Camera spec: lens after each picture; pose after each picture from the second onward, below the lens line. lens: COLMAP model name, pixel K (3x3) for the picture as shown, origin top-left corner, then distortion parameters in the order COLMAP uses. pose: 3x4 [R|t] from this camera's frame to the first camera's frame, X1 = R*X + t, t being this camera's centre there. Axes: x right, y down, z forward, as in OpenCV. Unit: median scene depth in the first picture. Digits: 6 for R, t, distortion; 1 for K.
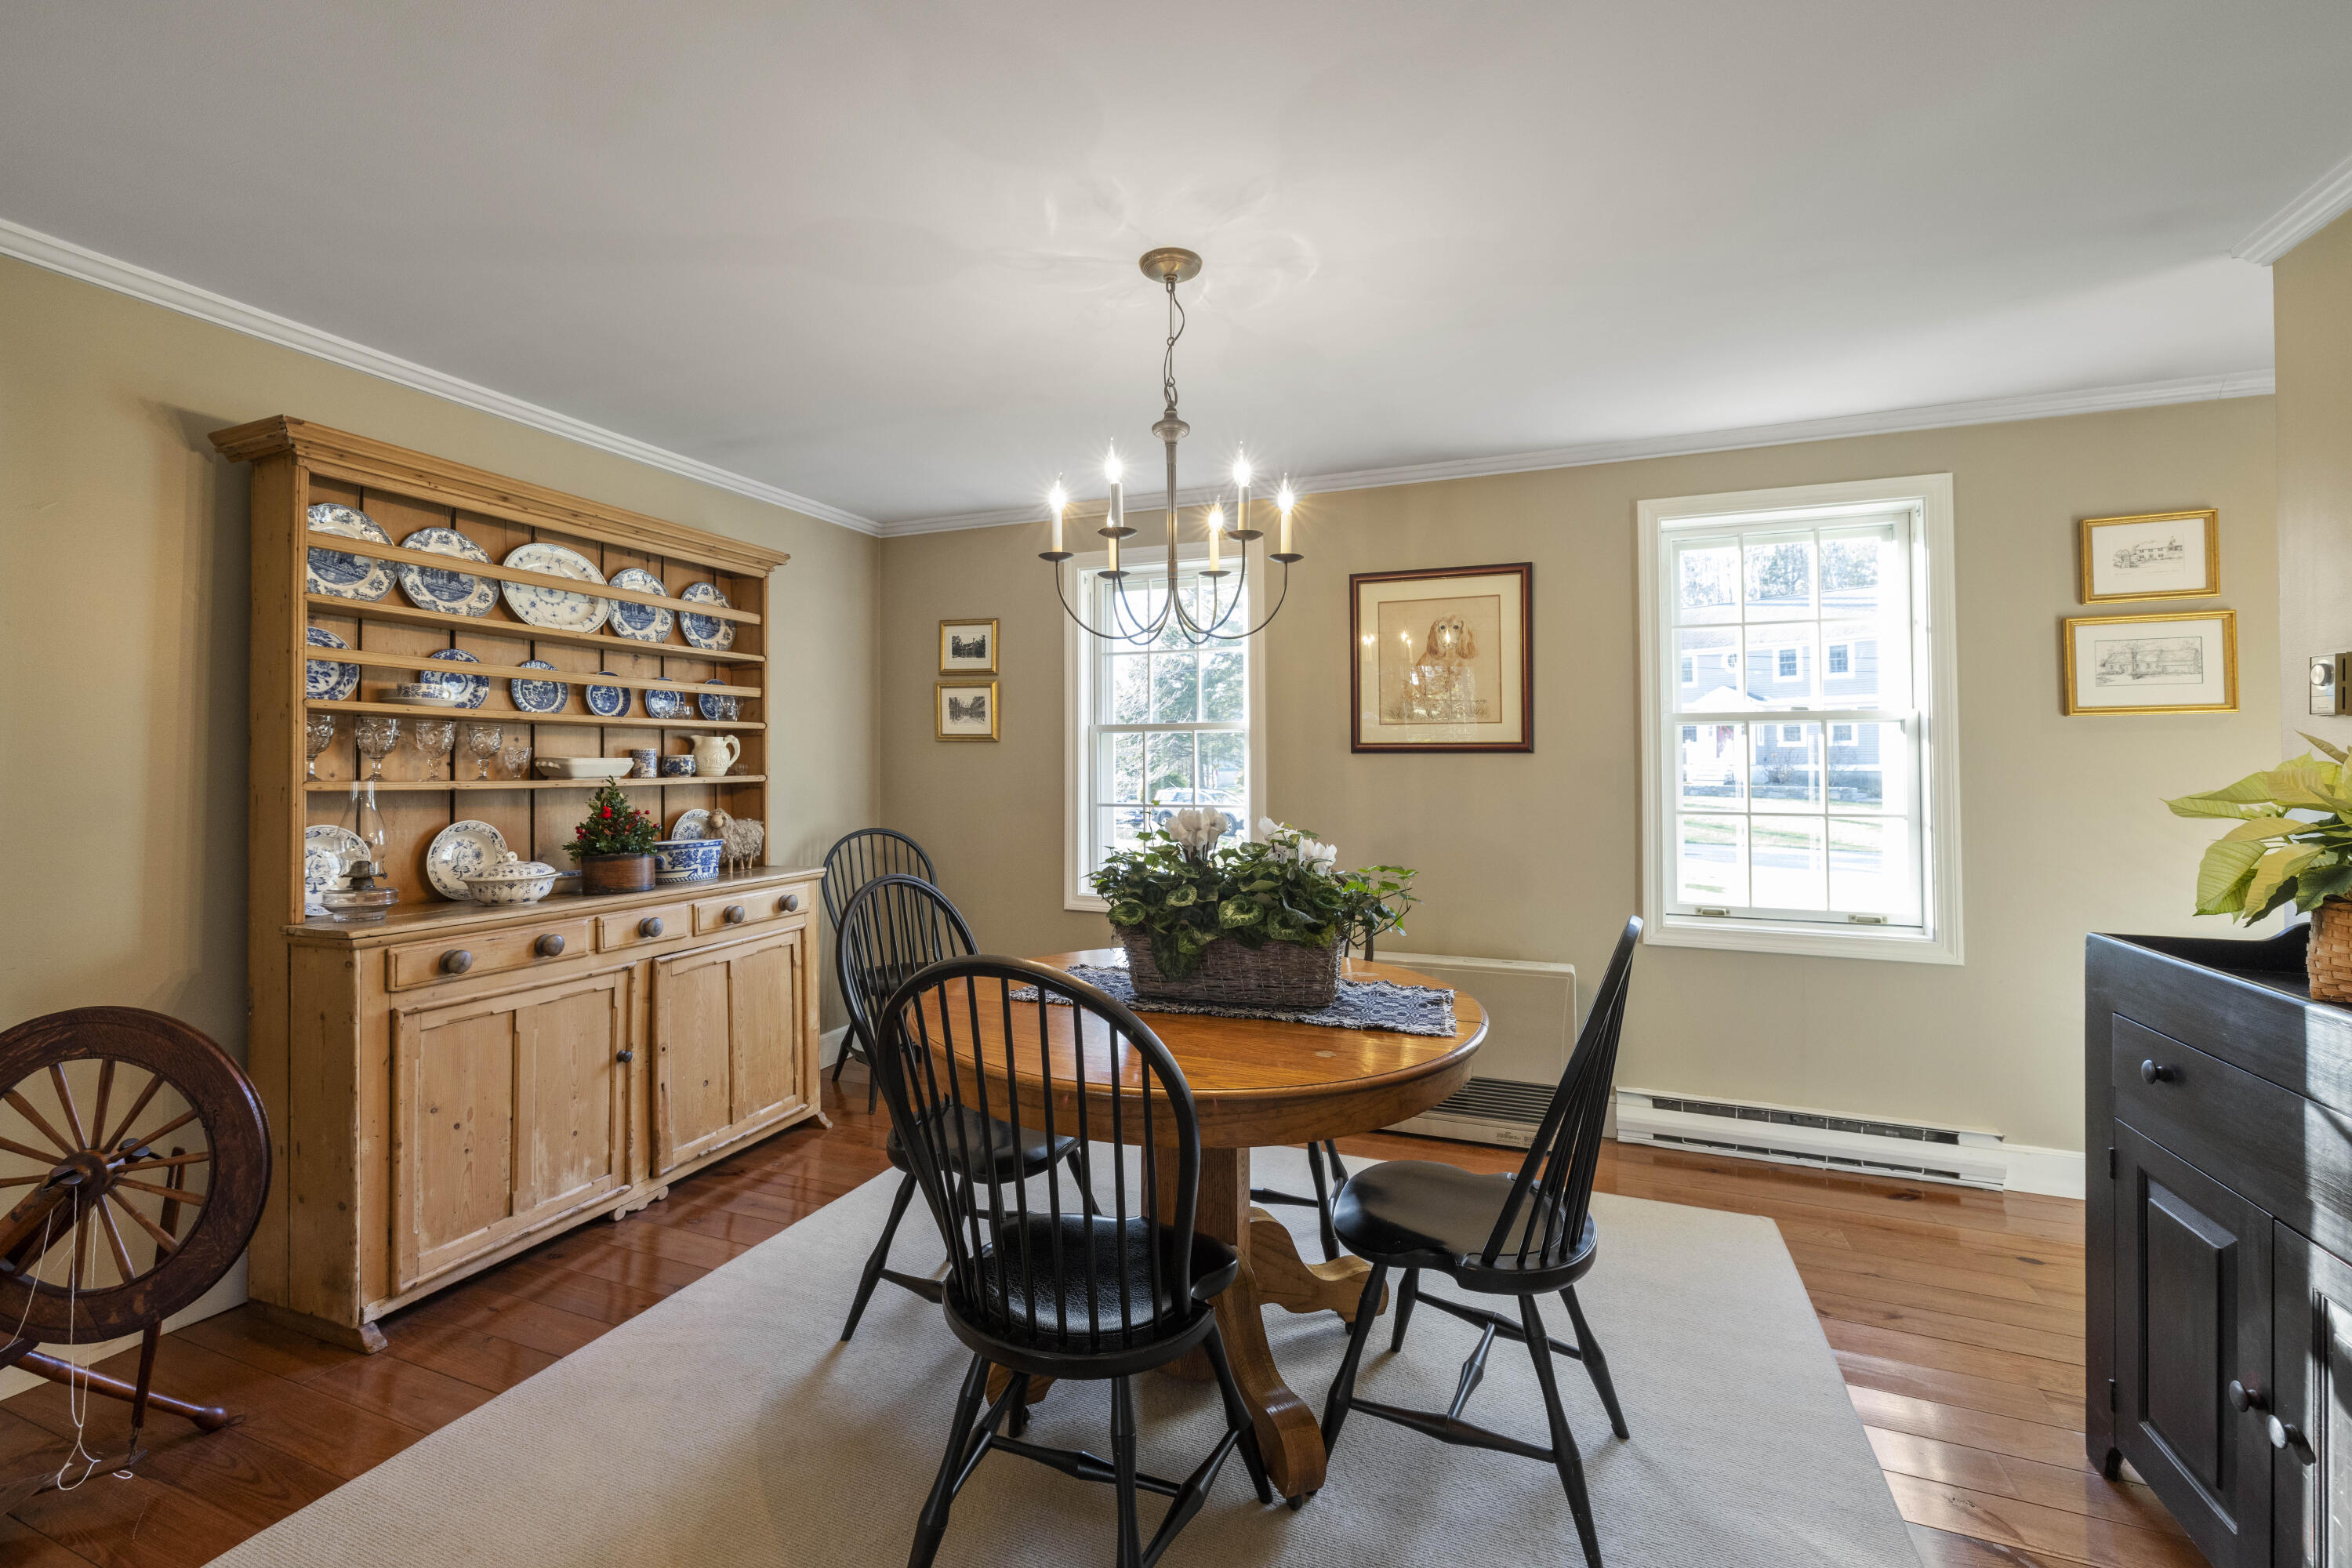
lens RADIAL K [[983.8, 0, 1153.2], [0, 983.8, 760.5], [0, 0, 1]] dist [0.000819, -0.000087]
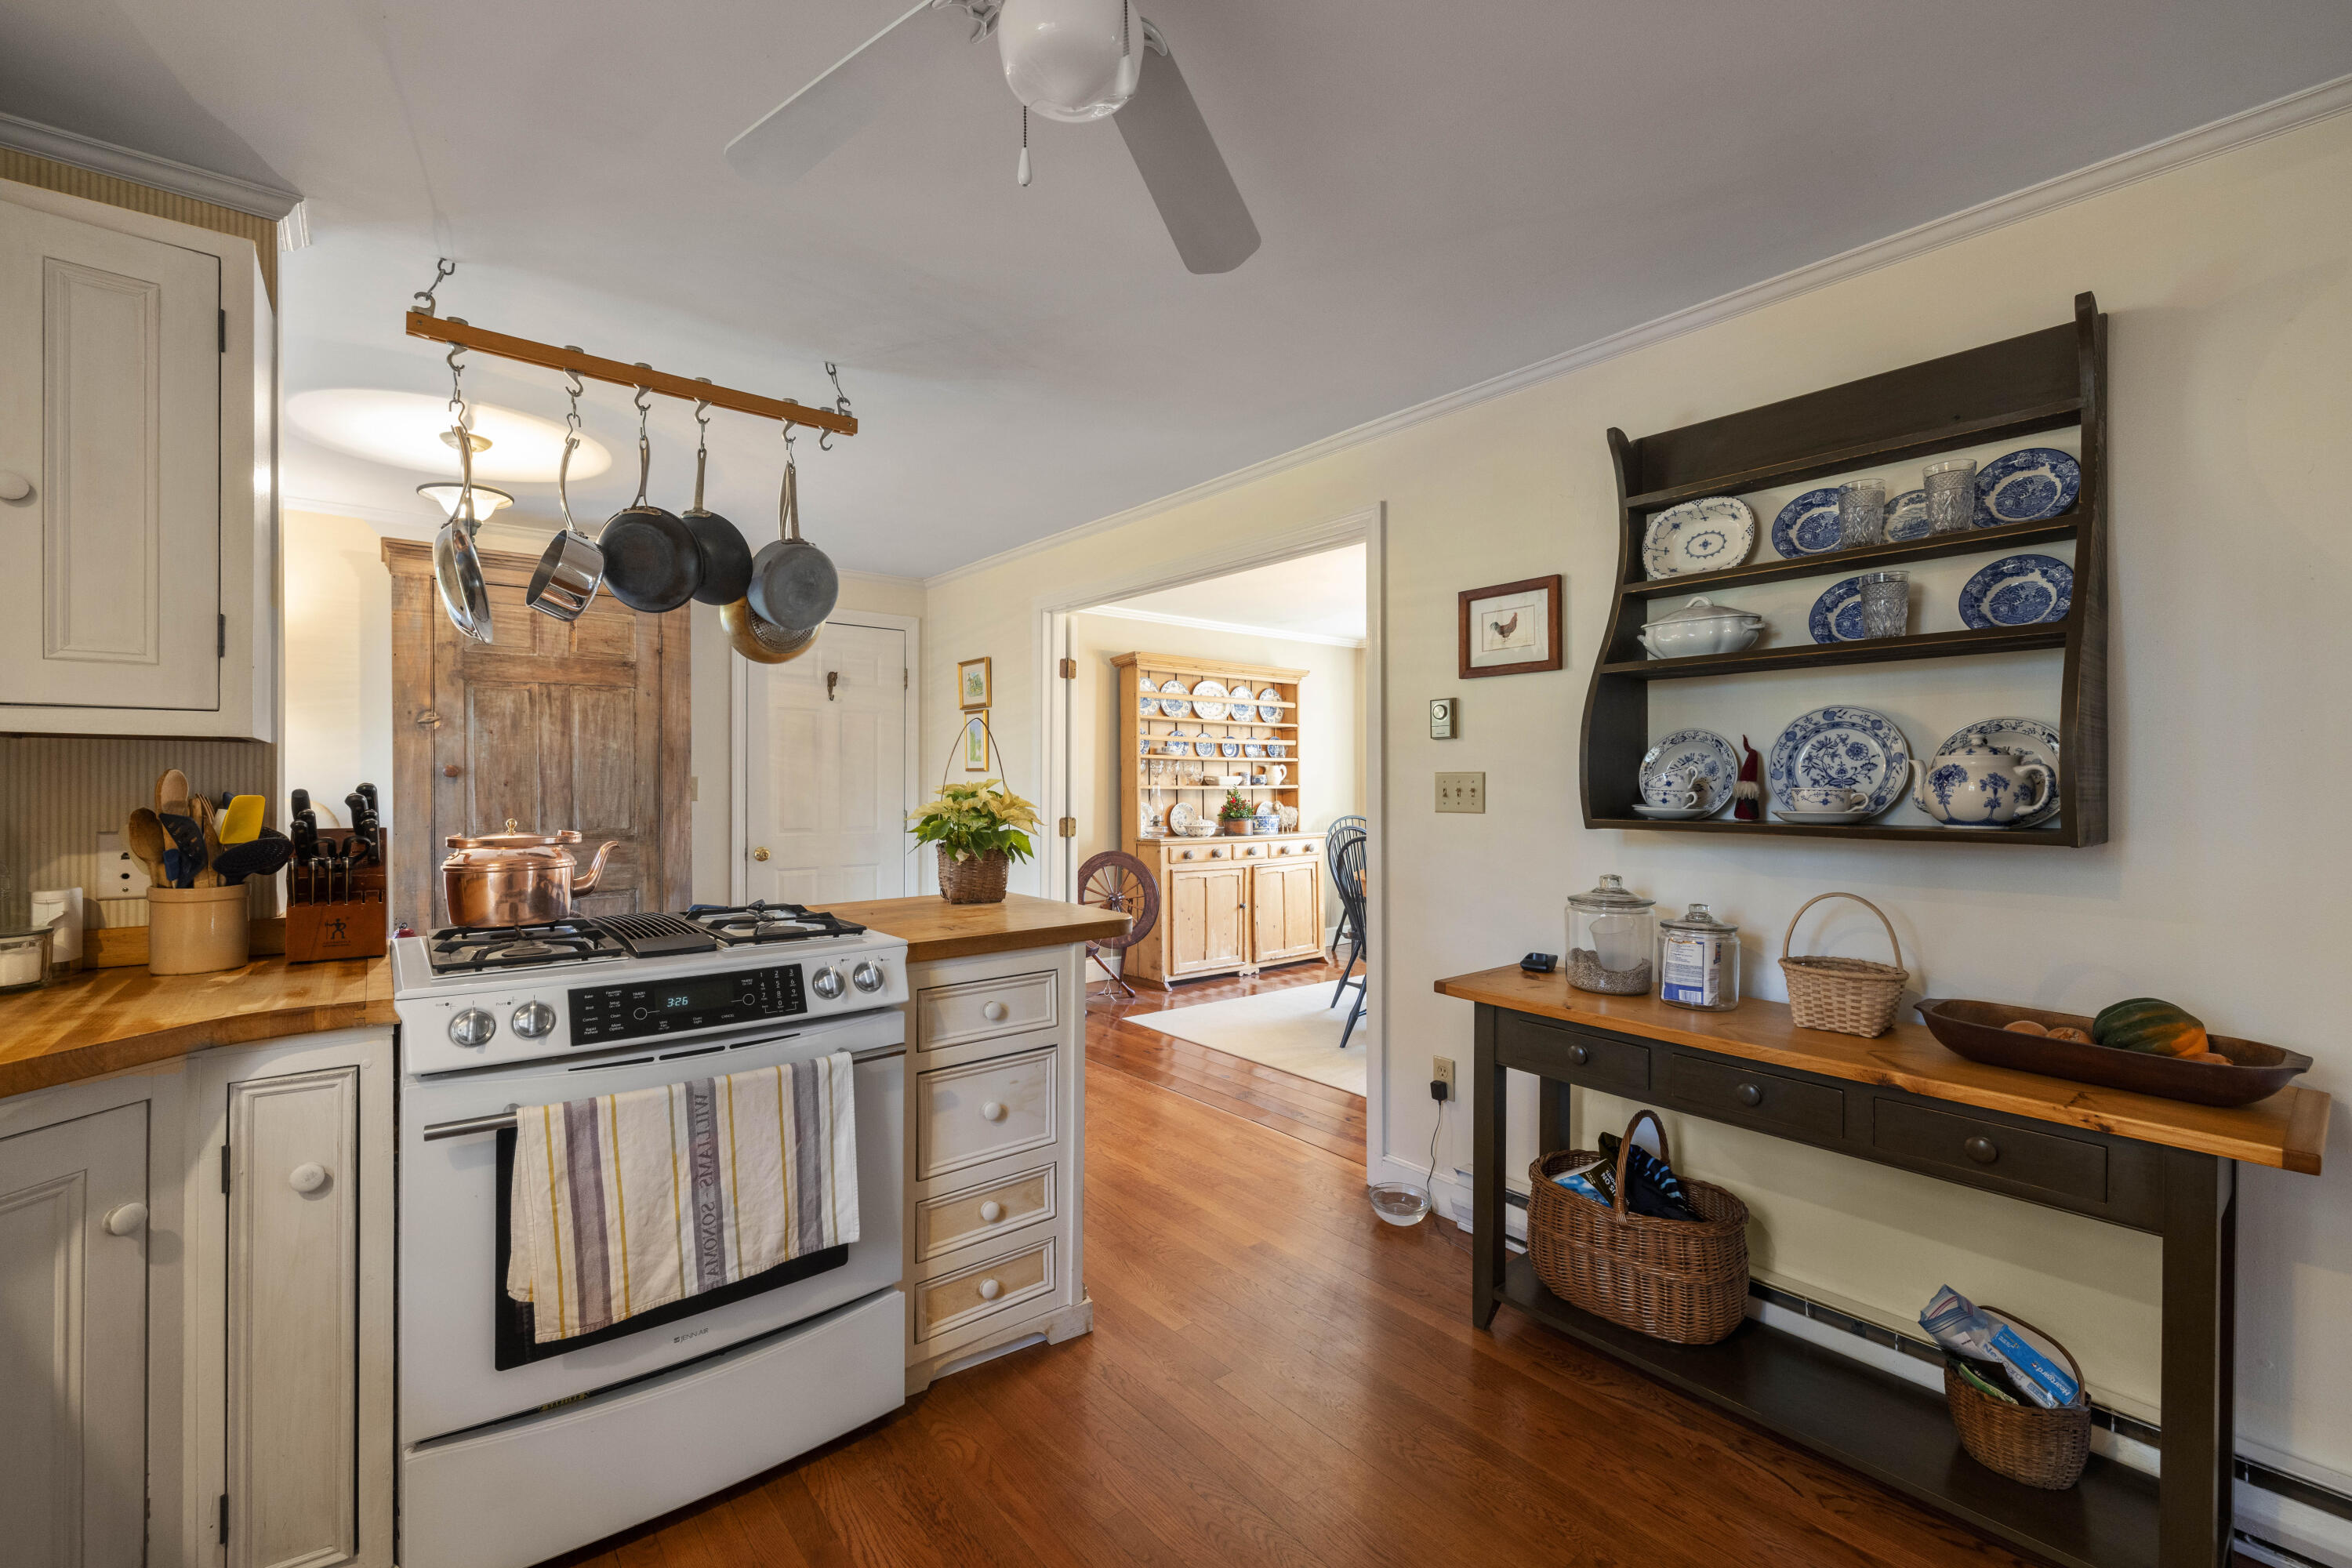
lens RADIAL K [[983.8, 0, 1164.6], [0, 983.8, 784.8], [0, 0, 1]] dist [0.000819, -0.000087]
pose [[0.880107, -0.002762, -0.474768, 0.373786], [0.003458, 0.999994, 0.000593, 0.015405], [0.474763, -0.002164, 0.880111, -1.051938]]
